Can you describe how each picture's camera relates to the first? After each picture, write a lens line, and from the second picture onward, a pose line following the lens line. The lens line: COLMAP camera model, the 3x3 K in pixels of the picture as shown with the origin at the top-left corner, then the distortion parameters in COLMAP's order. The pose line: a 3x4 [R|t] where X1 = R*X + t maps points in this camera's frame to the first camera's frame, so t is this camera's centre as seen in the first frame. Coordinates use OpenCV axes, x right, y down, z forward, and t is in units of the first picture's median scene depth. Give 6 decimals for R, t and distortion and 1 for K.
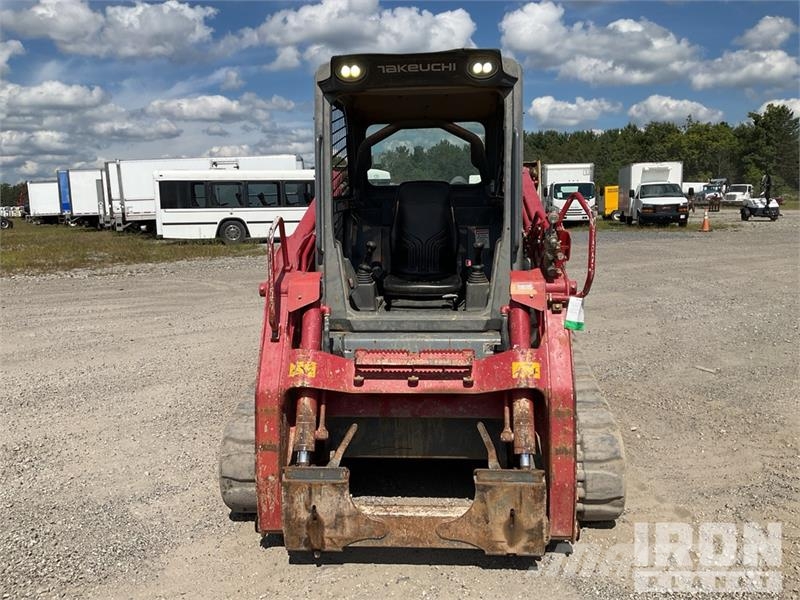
lens RADIAL K [[652.3, 0, 402.5], [0, 652.3, 300.2], [0, 0, 1]] dist [0.029080, -0.002736]
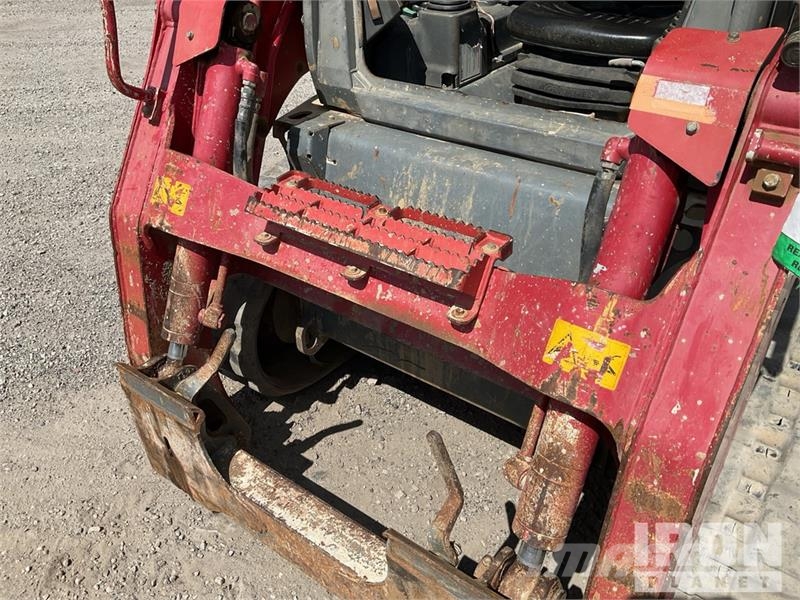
lens RADIAL K [[654.4, 0, 397.1], [0, 654.4, 302.4], [0, 0, 1]] dist [0.108173, -0.224868]
pose [[0.844592, 0.298835, -0.444254, 0.241845], [-0.085099, 0.894123, 0.439662, -0.057210], [0.528604, -0.333529, 0.780600, 0.662034]]
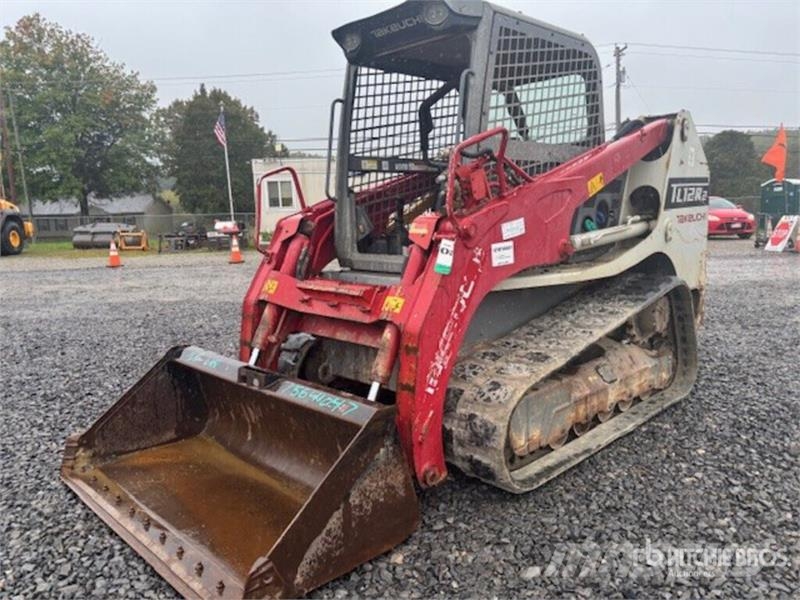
lens RADIAL K [[590.1, 0, 400.0], [0, 590.1, 300.0], [0, 0, 1]] dist [0.041358, -0.000246]
pose [[0.765122, 0.100183, -0.636043, 0.756917], [-0.097603, 0.994452, 0.039225, 0.060386], [0.636444, 0.032068, 0.770656, 0.281920]]
